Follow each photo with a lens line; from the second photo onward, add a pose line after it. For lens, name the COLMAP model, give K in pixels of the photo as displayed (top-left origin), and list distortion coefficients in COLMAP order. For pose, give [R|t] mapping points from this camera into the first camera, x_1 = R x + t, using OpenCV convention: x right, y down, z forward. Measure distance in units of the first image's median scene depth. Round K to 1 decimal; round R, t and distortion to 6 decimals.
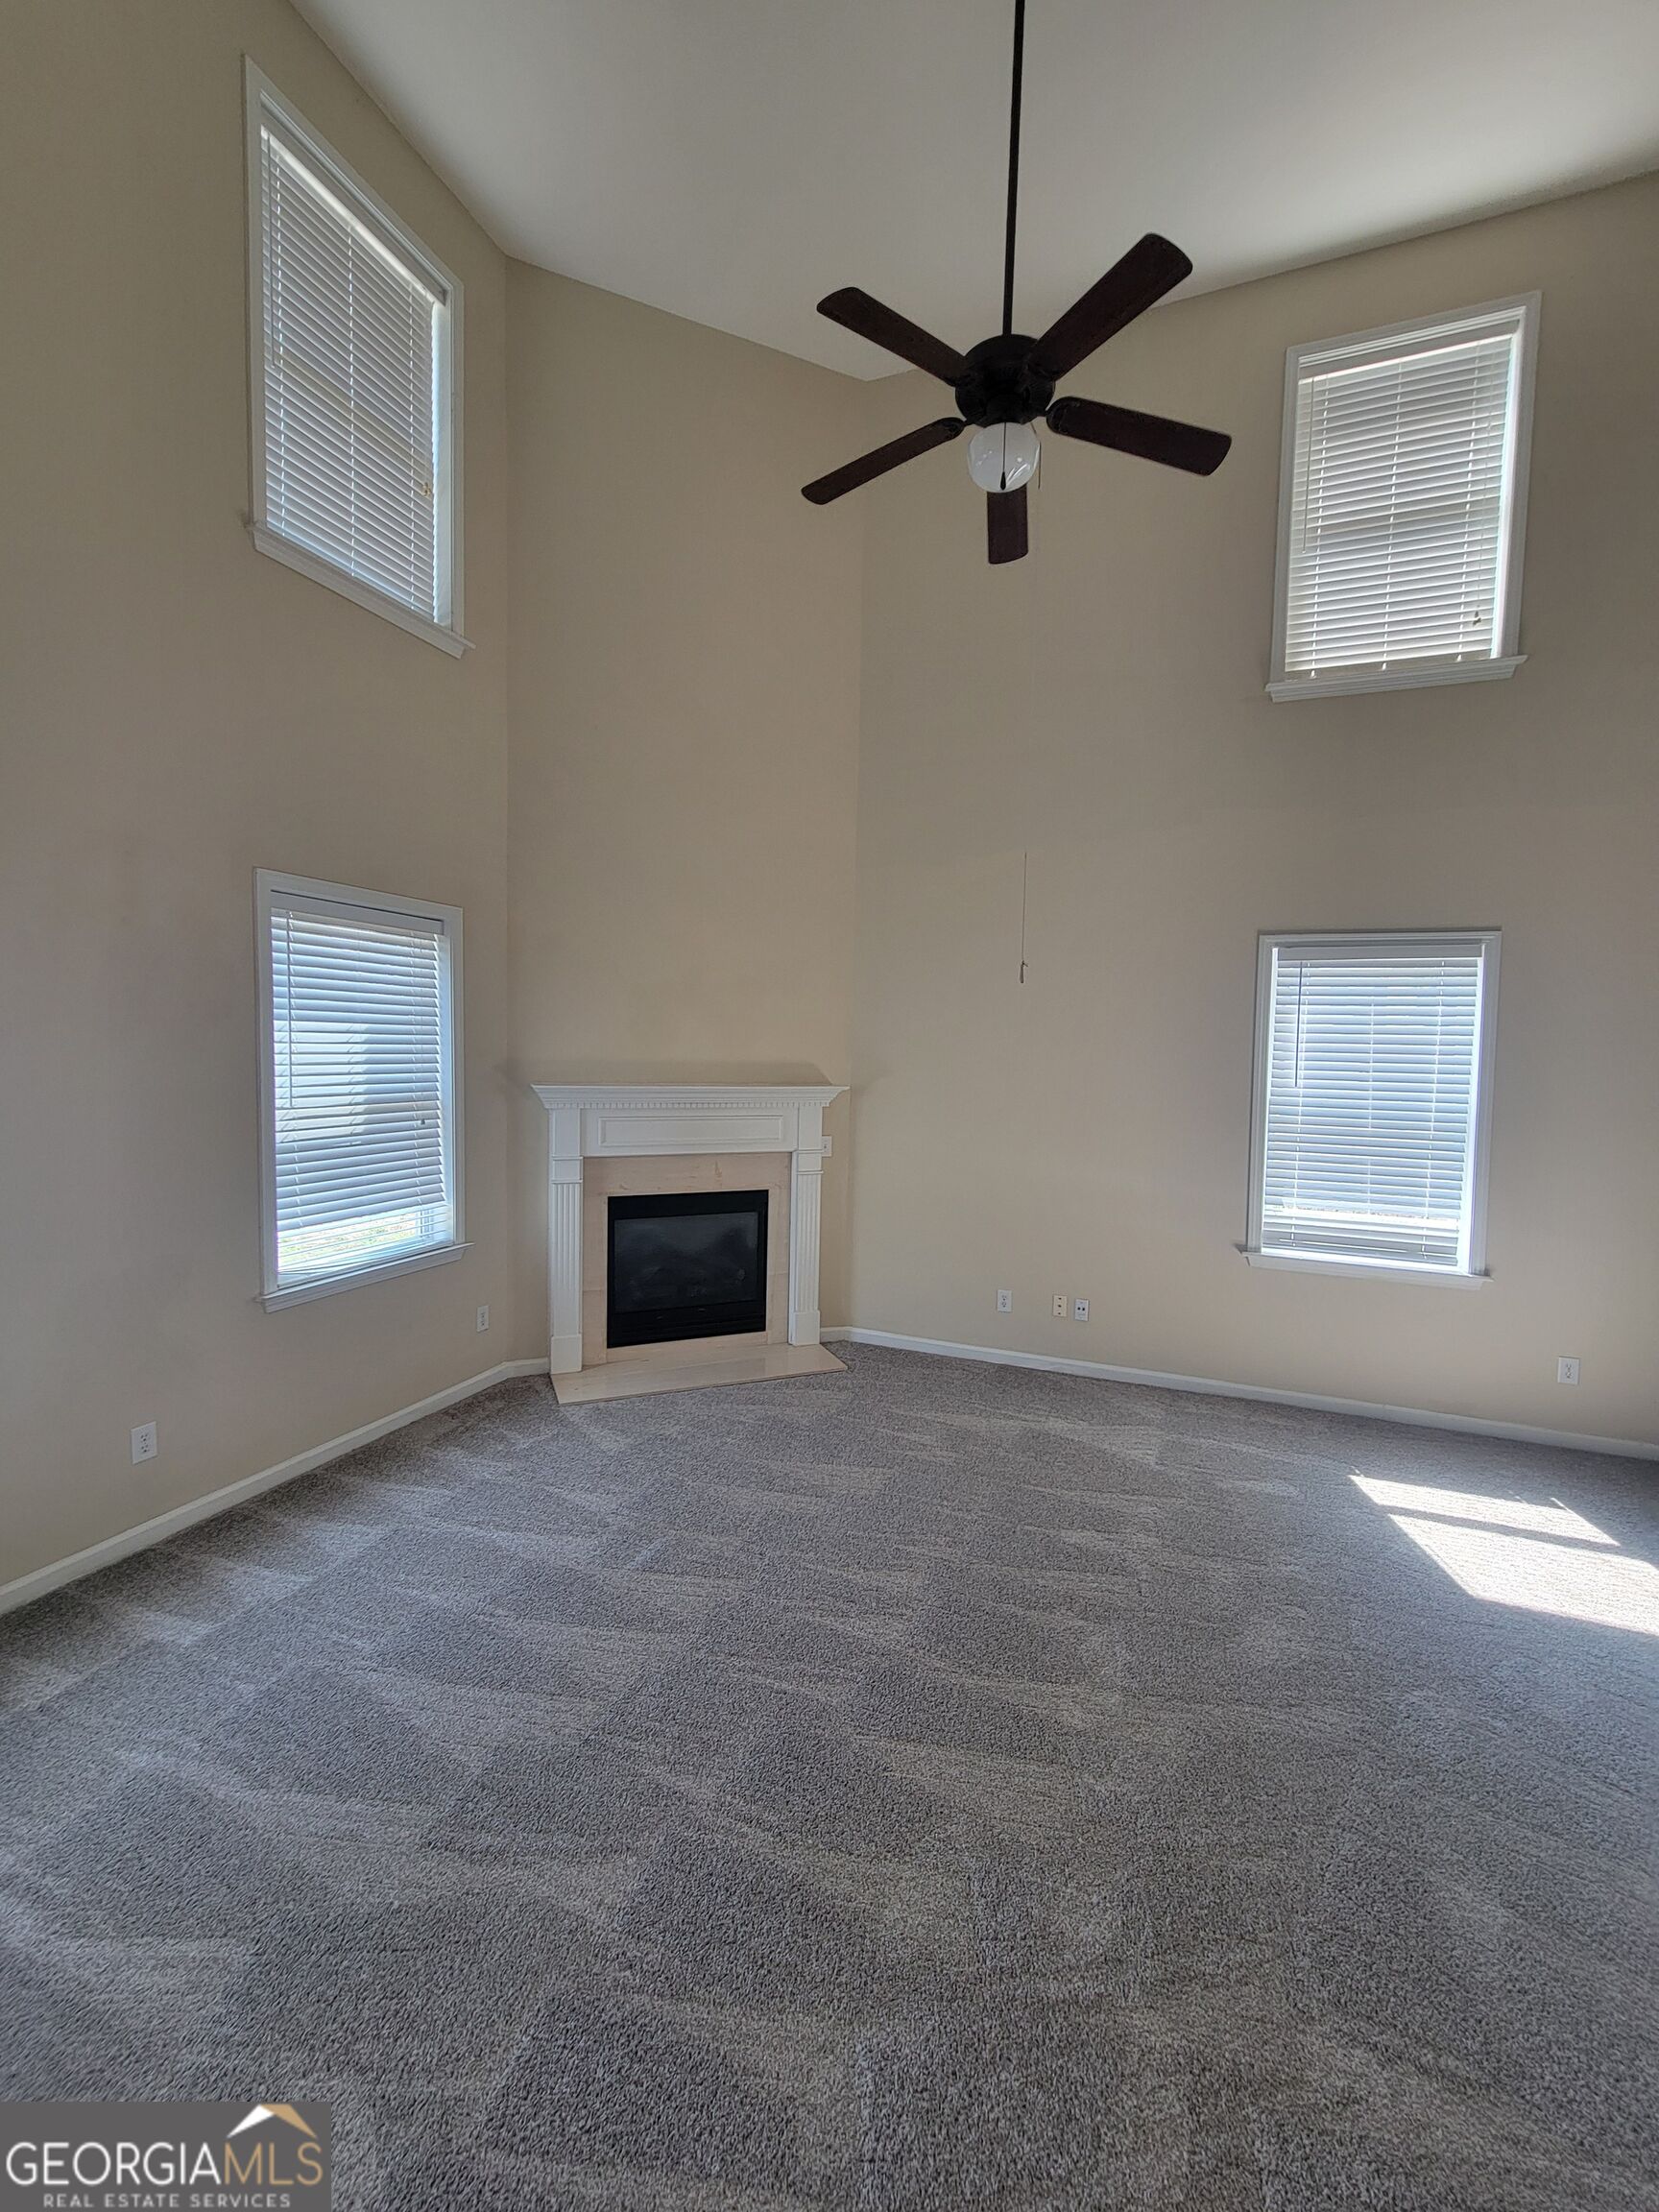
lens RADIAL K [[939.1, 0, 829.5], [0, 939.1, 1106.0], [0, 0, 1]] dist [-0.000049, -0.000082]
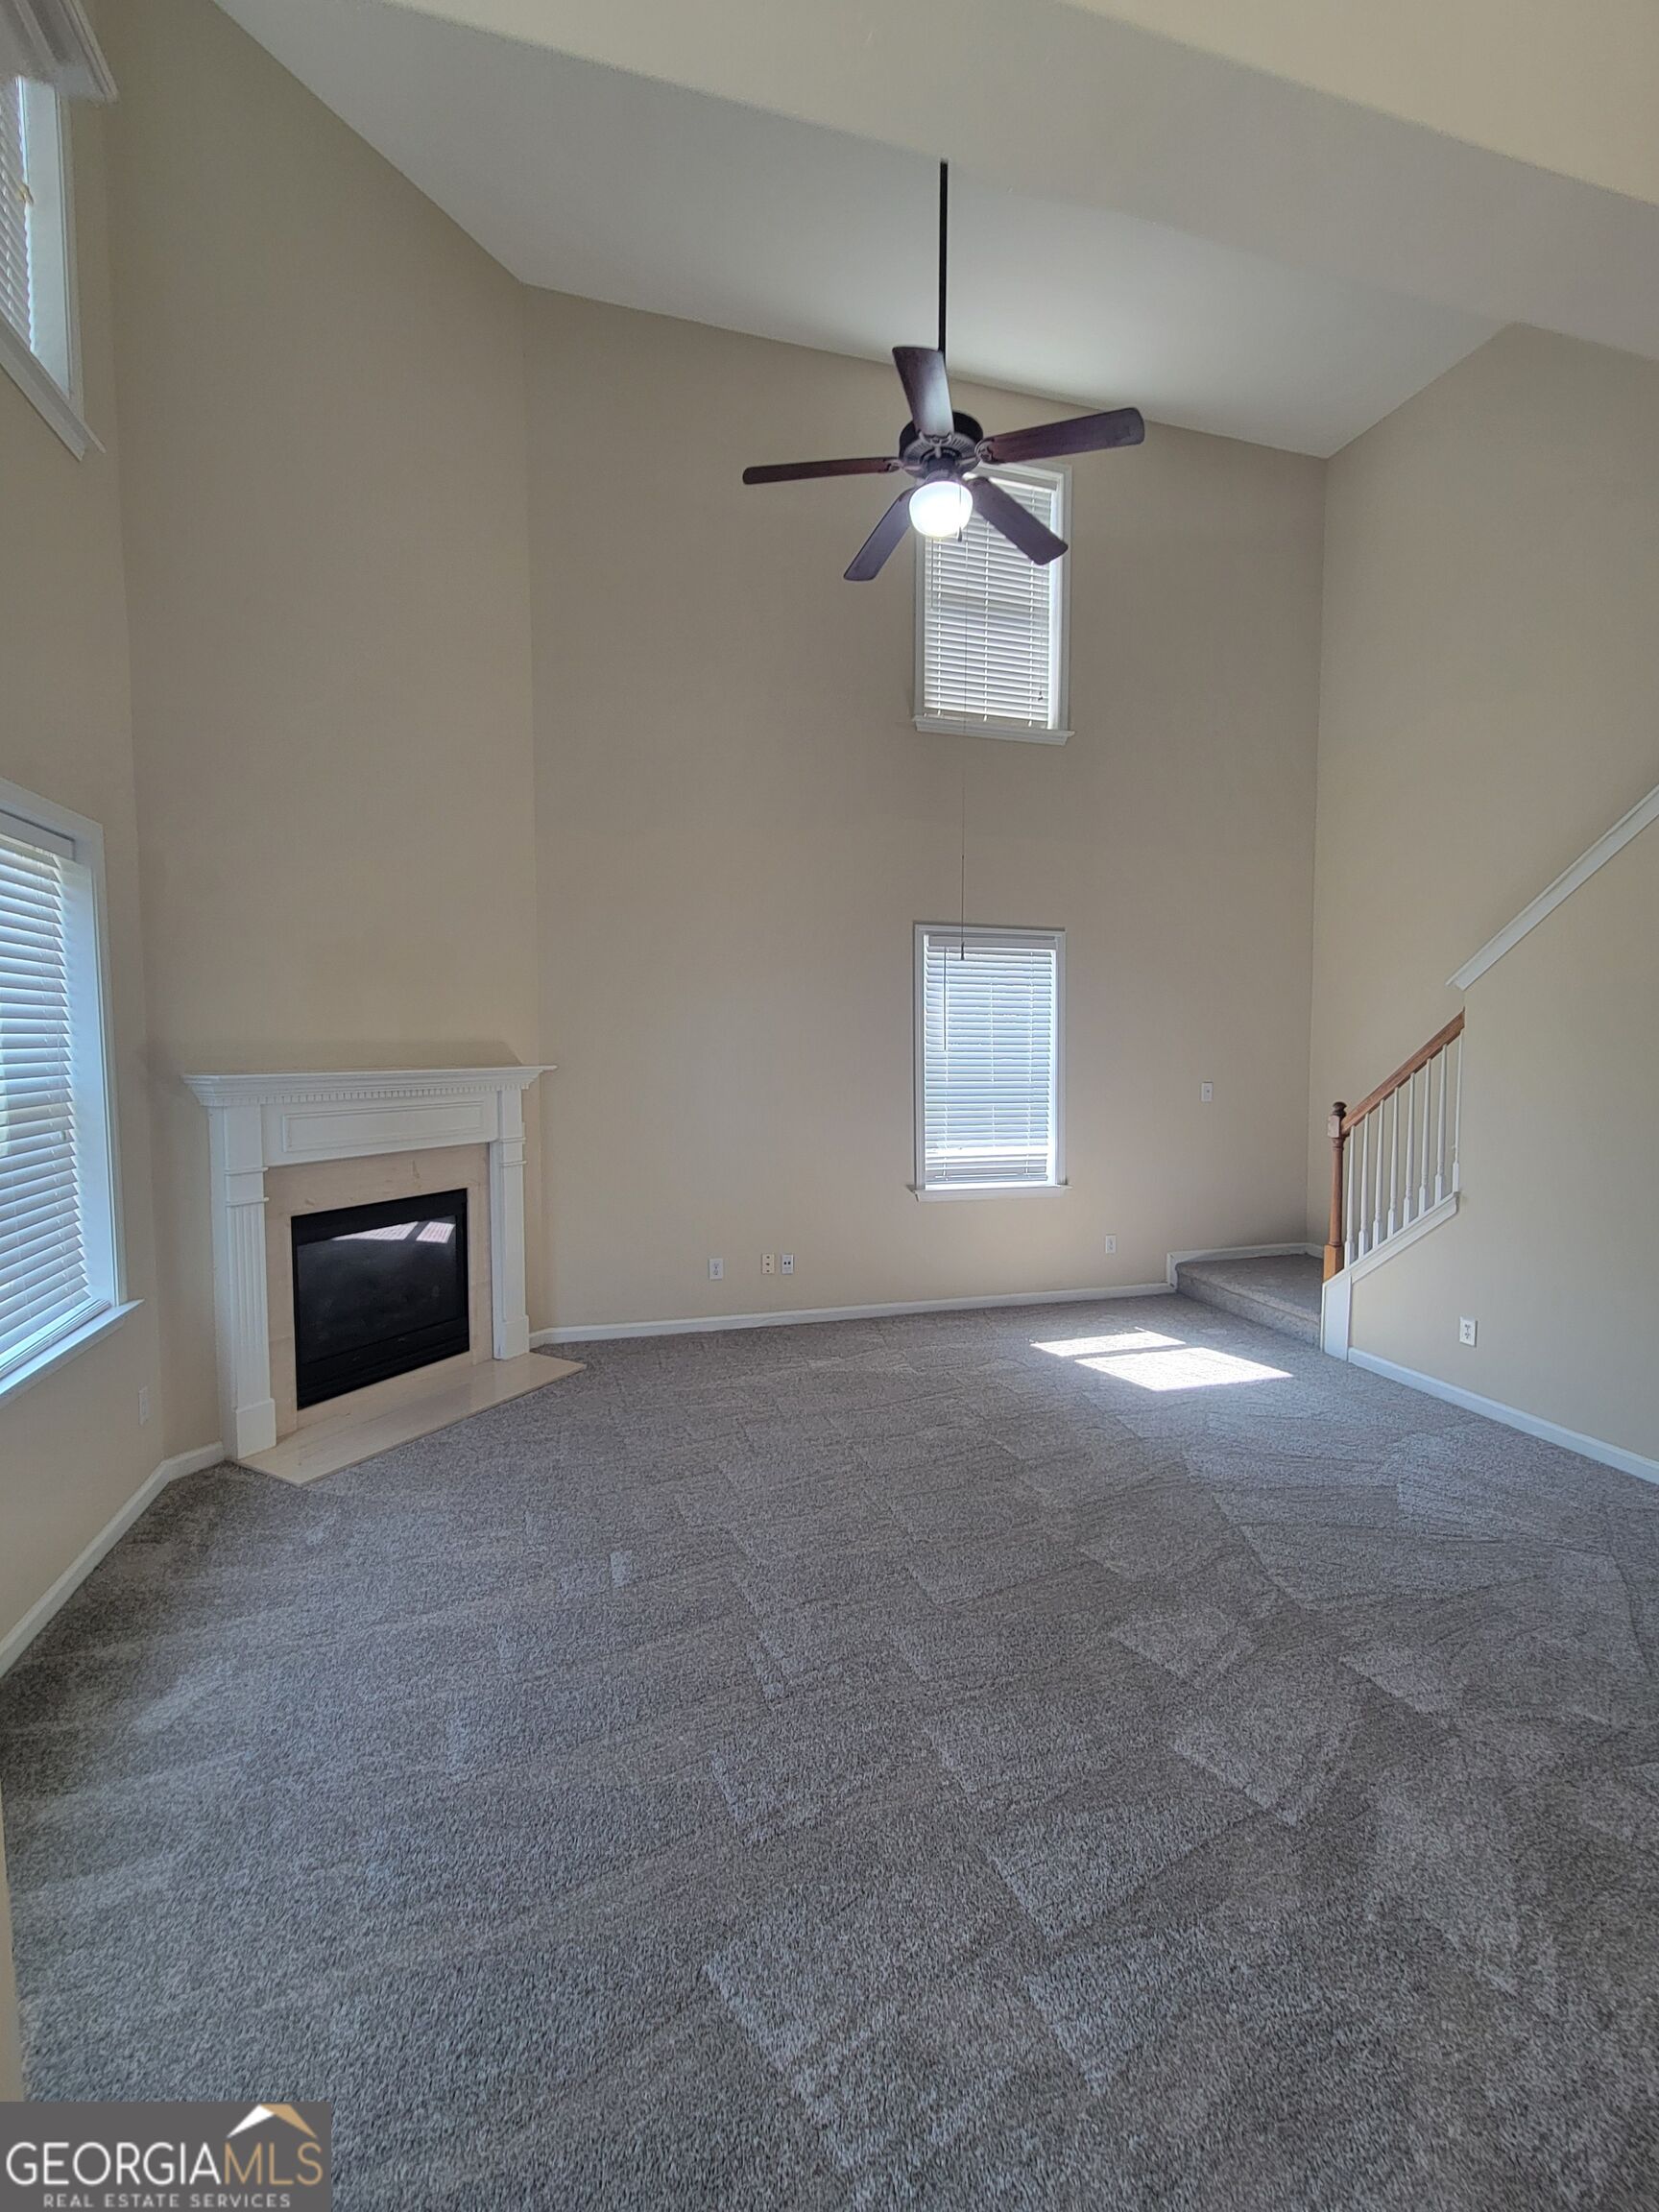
lens RADIAL K [[1012.2, 0, 854.9], [0, 1012.2, 1103.0], [0, 0, 1]] dist [0.000370, -0.000750]
pose [[0.767182, -0.059151, 0.638696, -0.432349], [0.052749, 0.998184, 0.029084, 0.003445], [-0.639257, 0.011378, 0.768909, 0.060361]]
